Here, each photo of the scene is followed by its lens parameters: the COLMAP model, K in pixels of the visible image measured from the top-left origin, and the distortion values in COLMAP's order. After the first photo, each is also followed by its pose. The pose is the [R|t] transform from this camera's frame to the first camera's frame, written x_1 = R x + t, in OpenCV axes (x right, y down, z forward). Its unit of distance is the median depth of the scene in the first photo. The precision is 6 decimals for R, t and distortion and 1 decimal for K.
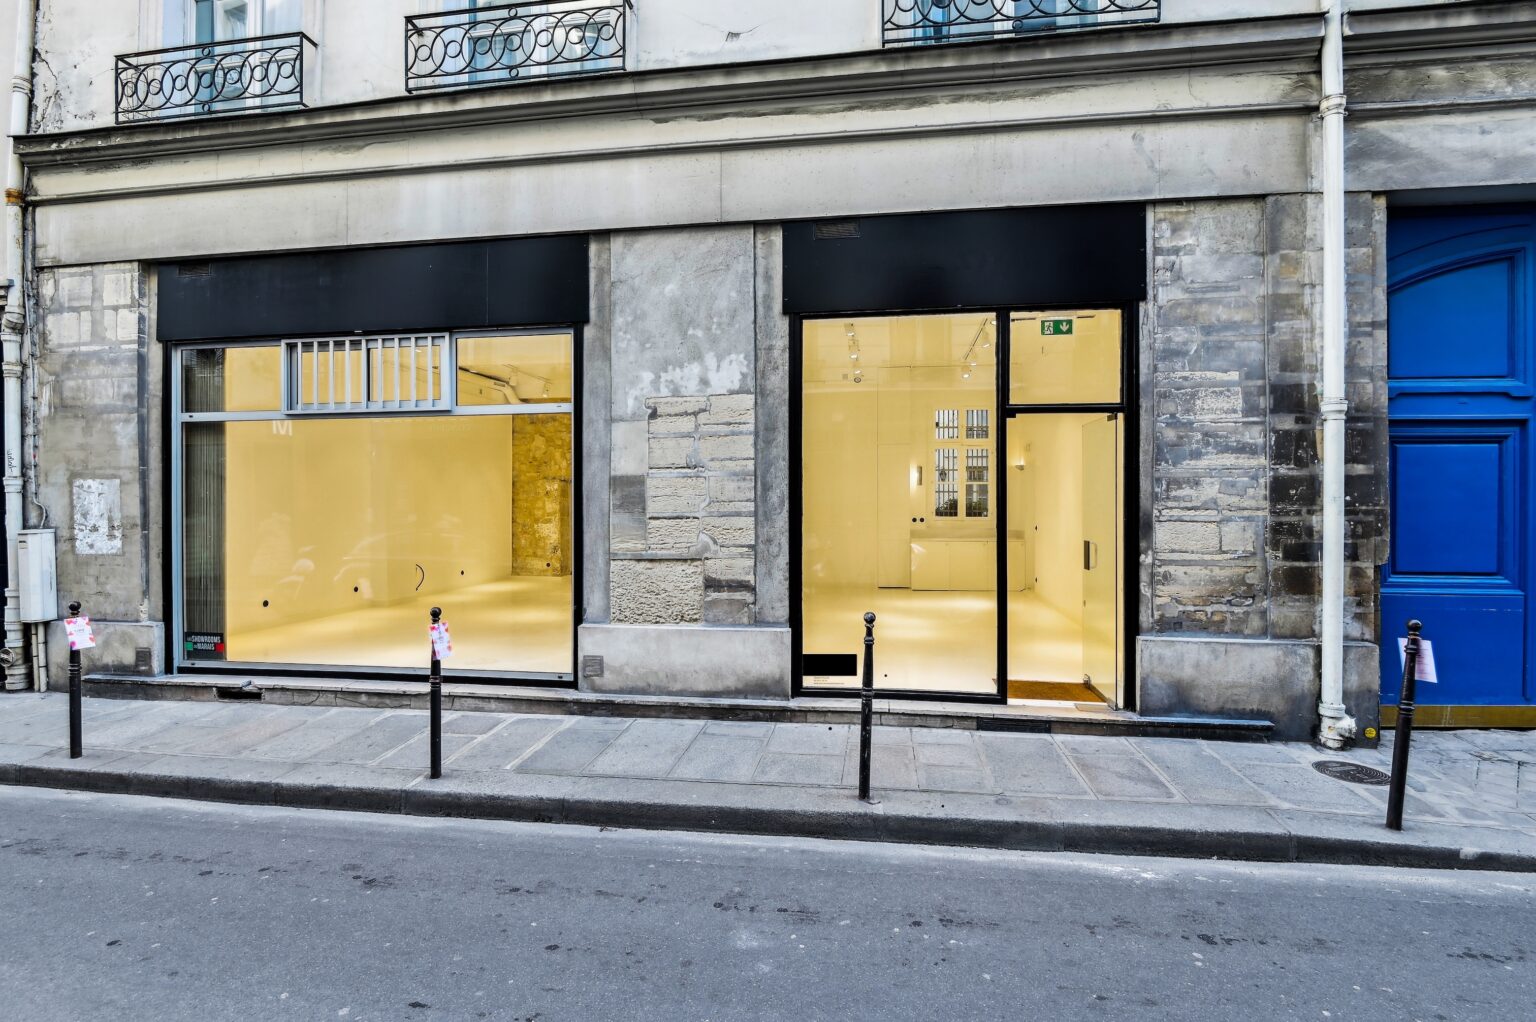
lens RADIAL K [[709.6, 0, 682.0], [0, 709.6, 518.9], [0, 0, 1]] dist [-0.011077, -0.006081]
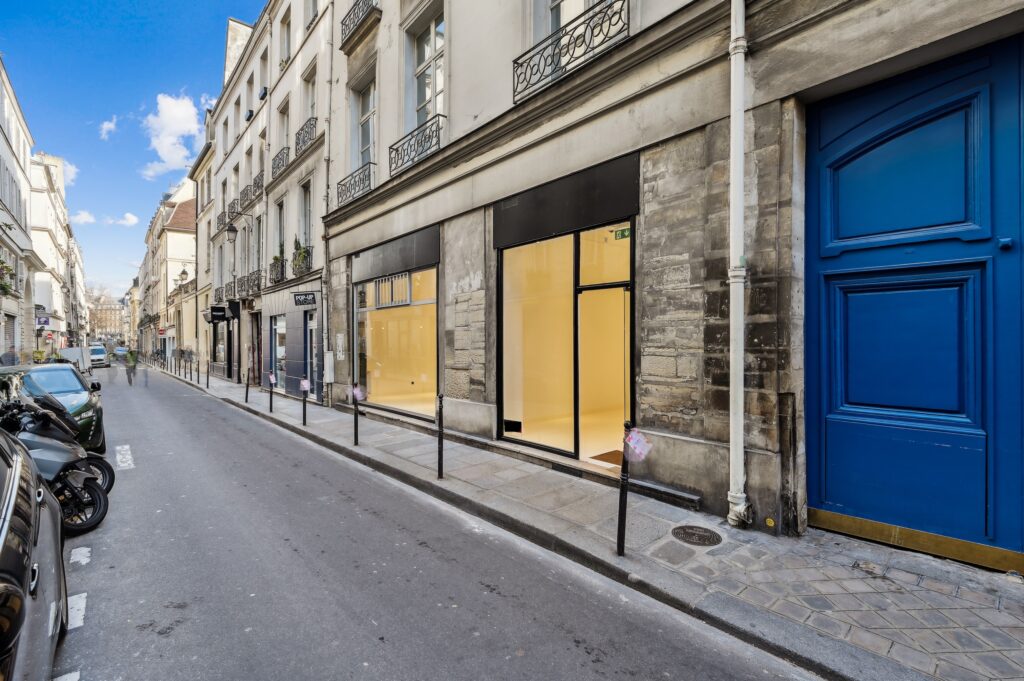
lens RADIAL K [[473.1, 0, 529.1], [0, 473.1, 348.2], [0, 0, 1]] dist [-0.011077, -0.006081]
pose [[0.762410, 0.008023, -0.647044, 1.169995], [-0.002988, 0.999956, 0.008879, -0.021110], [0.647087, -0.004836, 0.762401, 0.044103]]
